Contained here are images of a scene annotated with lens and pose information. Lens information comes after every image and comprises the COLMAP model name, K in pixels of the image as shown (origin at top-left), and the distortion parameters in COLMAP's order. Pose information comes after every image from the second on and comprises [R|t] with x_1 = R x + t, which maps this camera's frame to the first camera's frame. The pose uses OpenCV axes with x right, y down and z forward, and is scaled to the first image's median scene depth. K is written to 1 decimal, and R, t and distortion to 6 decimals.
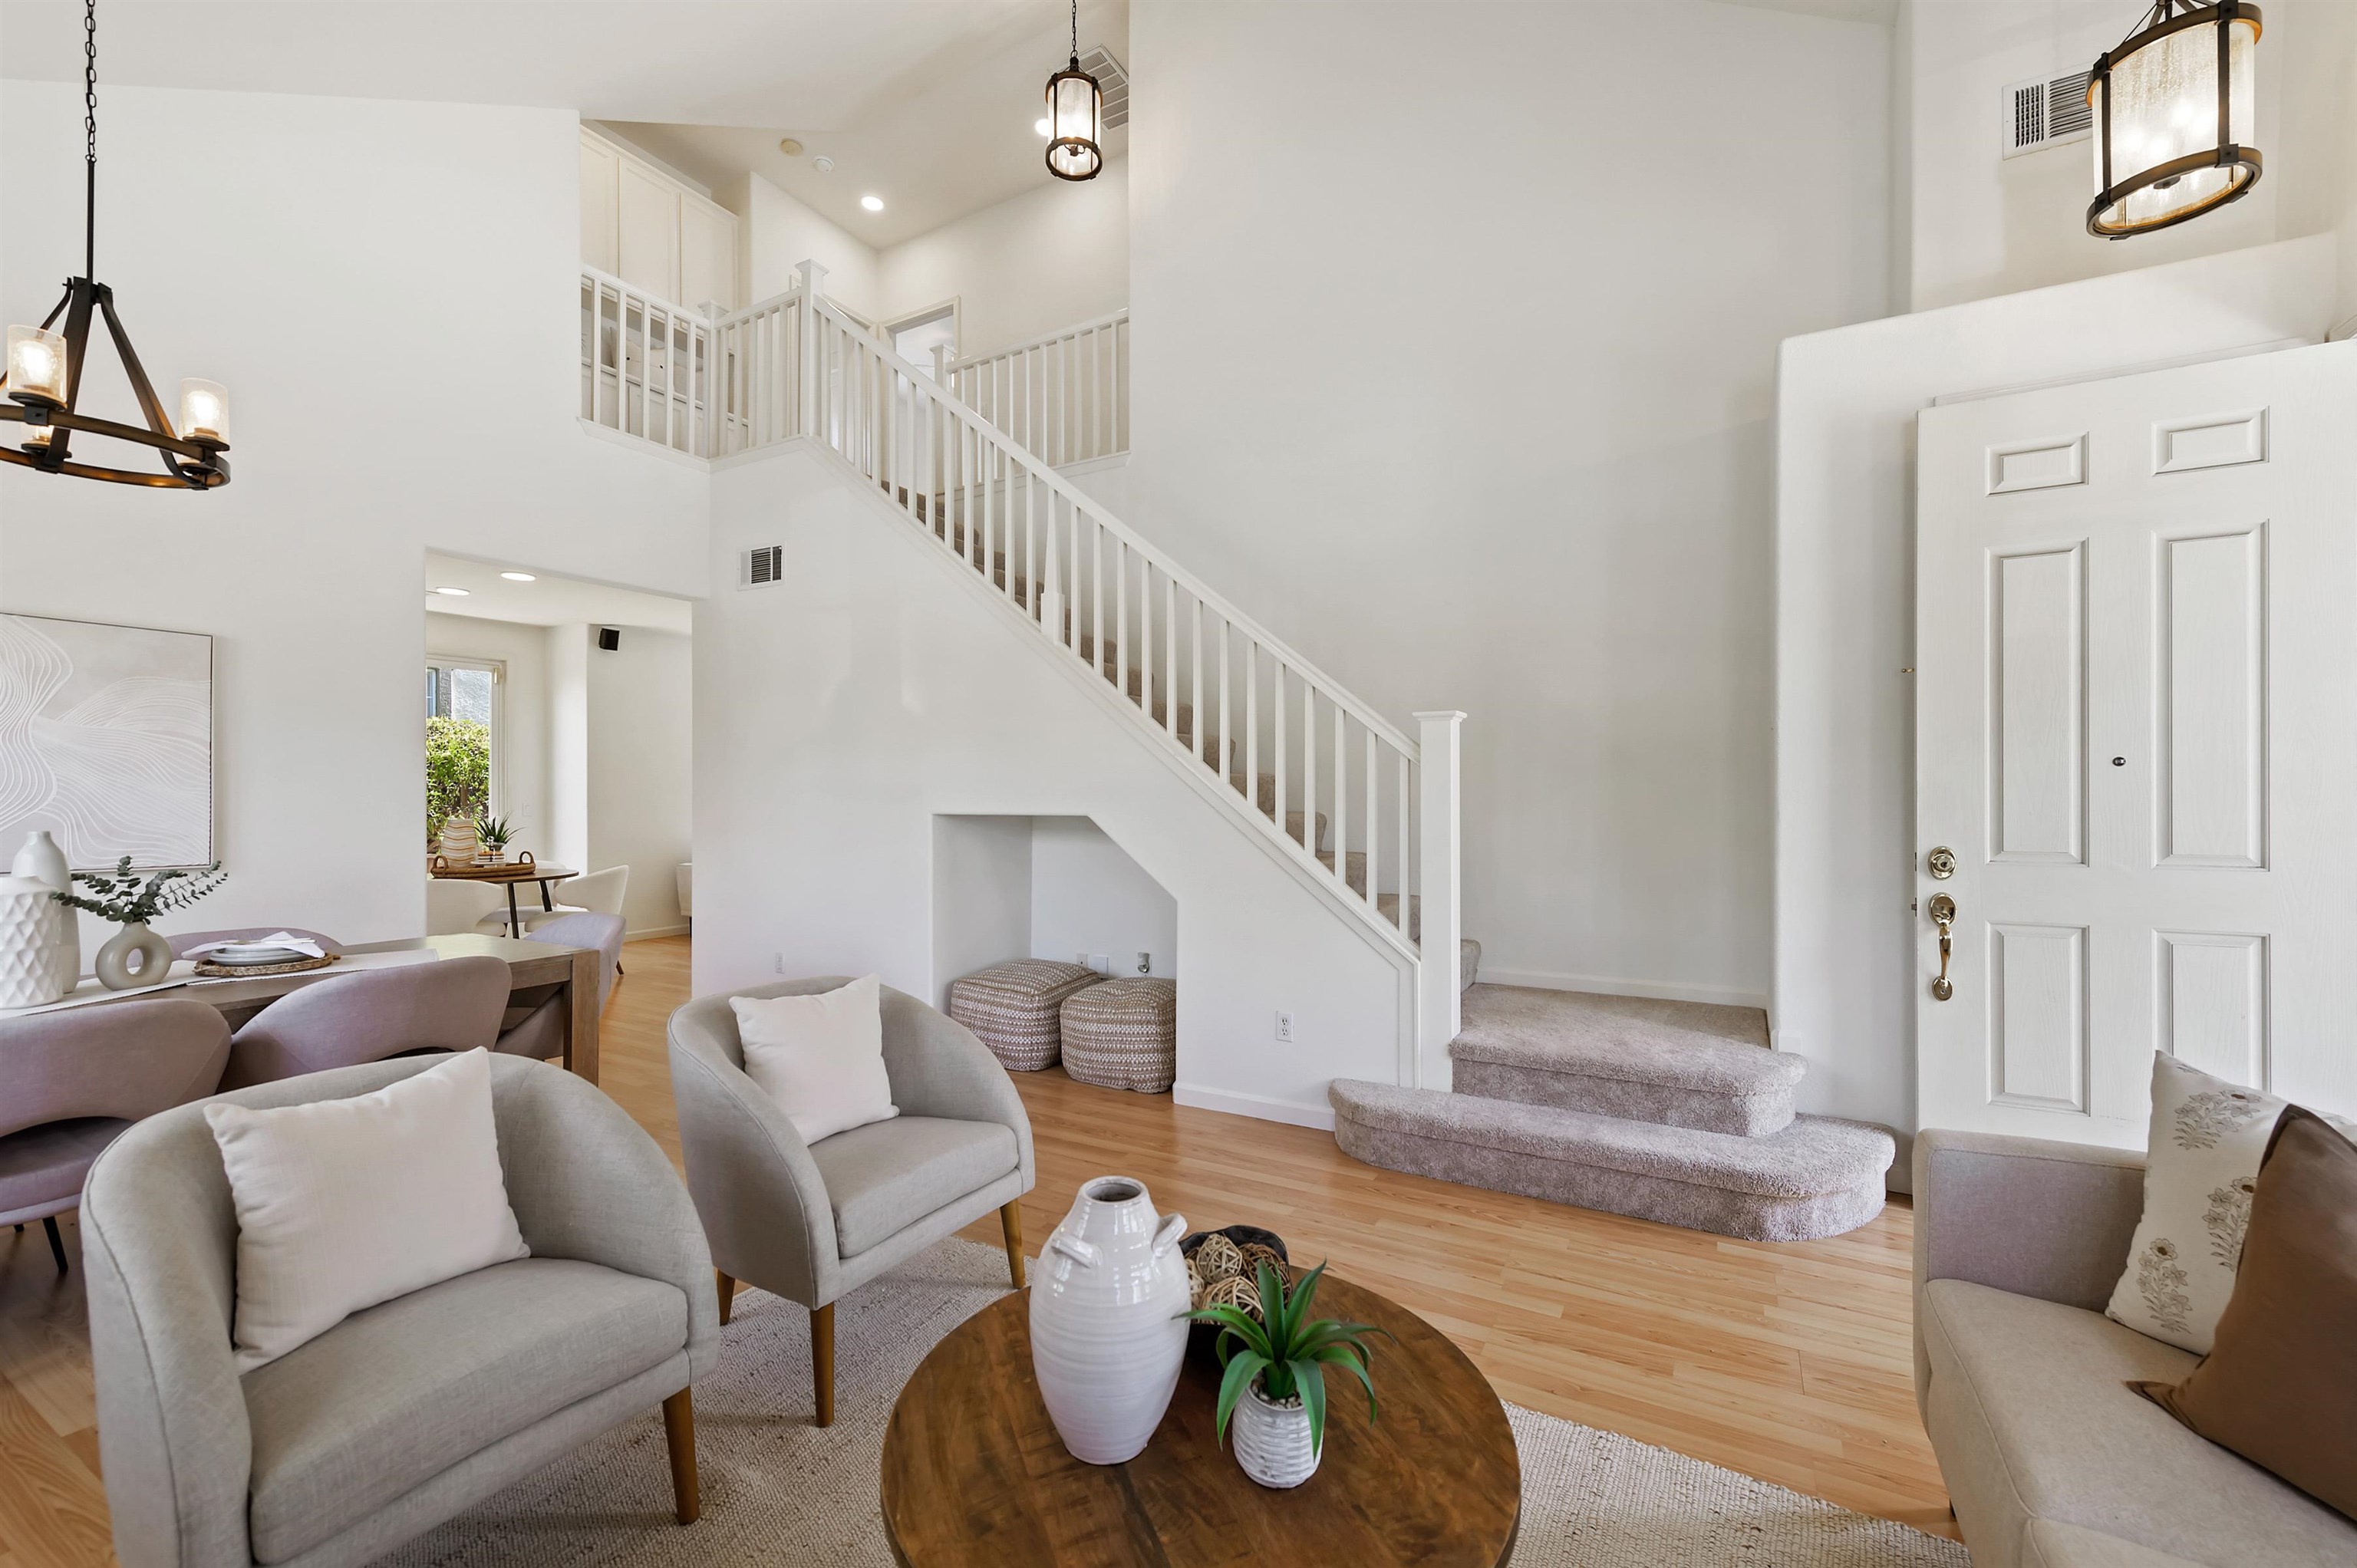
lens RADIAL K [[941.4, 0, 1180.6], [0, 941.4, 794.6], [0, 0, 1]] dist [0.001202, 0.000023]
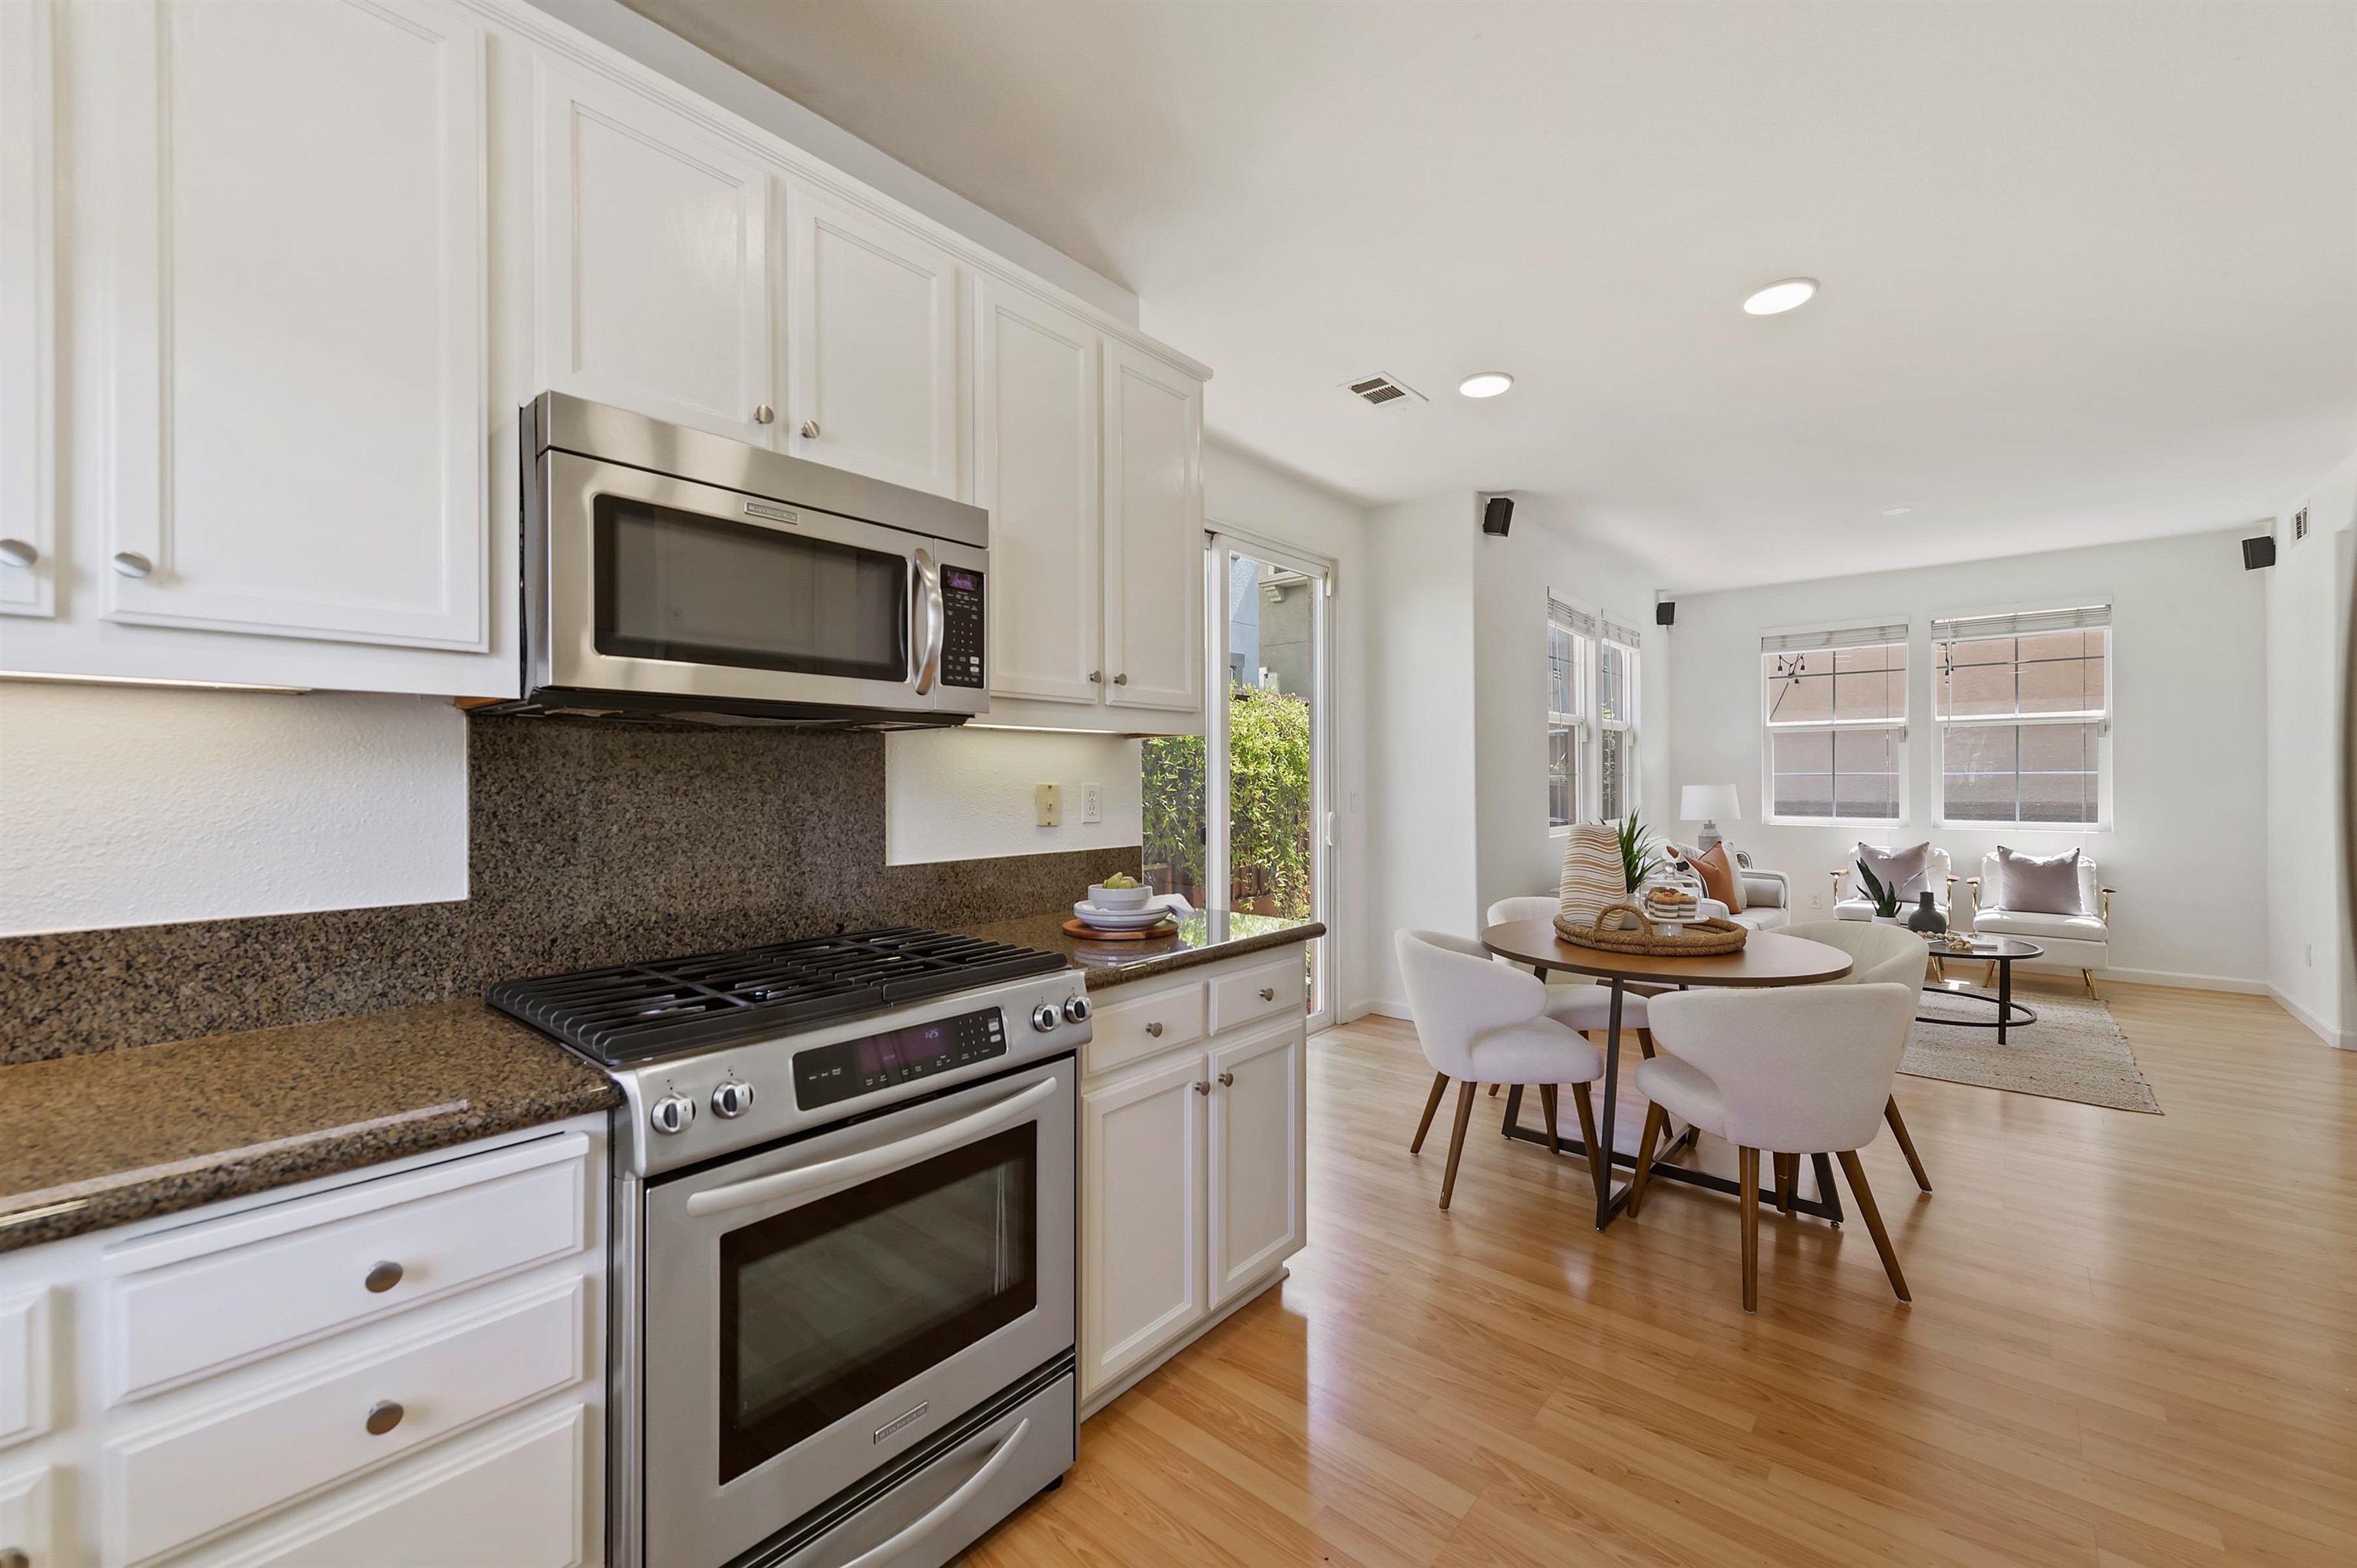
lens RADIAL K [[928.3, 0, 1178.5], [0, 928.3, 784.0], [0, 0, 1]] dist [0.011456, -0.000013]
pose [[0.978529, -0.002368, -0.206096, -0.689076], [0.004324, 0.999950, 0.009040, -0.001593], [0.206064, -0.009737, 0.978490, 0.383419]]
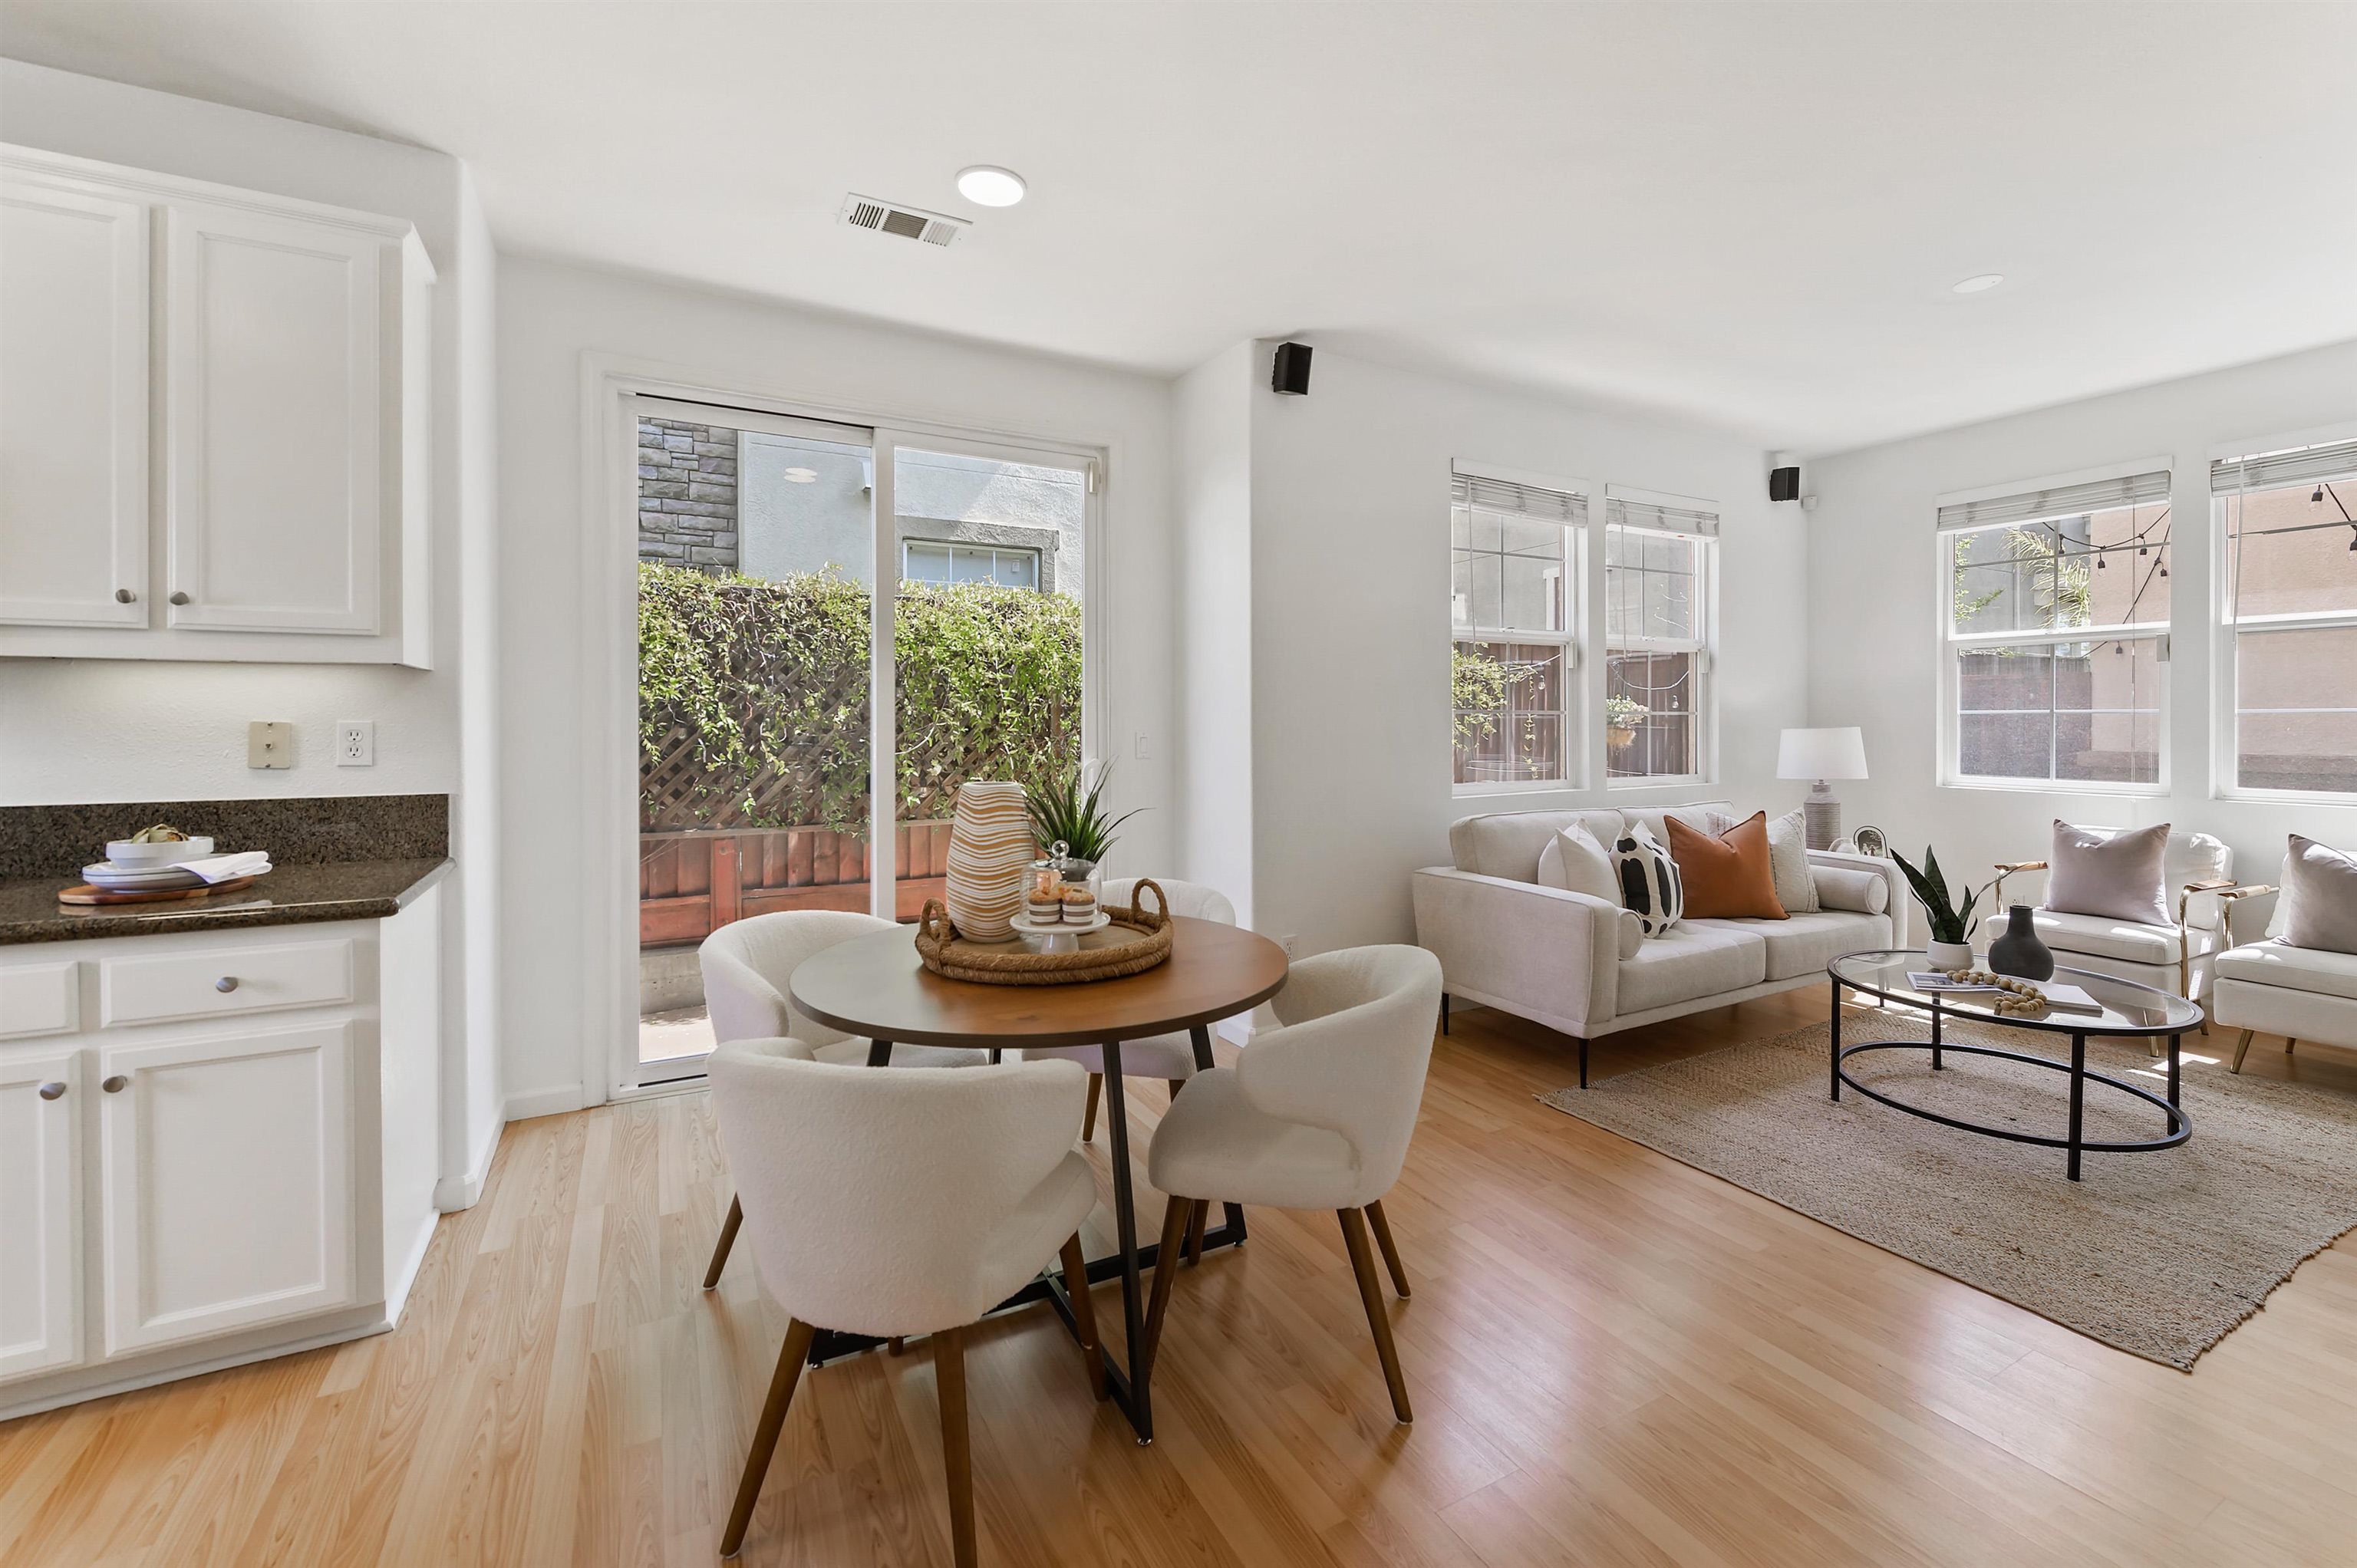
lens RADIAL K [[967.7, 0, 1175.2], [0, 967.7, 725.6], [0, 0, 1]] dist [0.010047, -0.008454]
pose [[0.844986, 0.002057, -0.534784, -0.410074], [0.003329, 0.999953, 0.009107, 0.000671], [0.534777, -0.009476, 0.844940, 0.583011]]
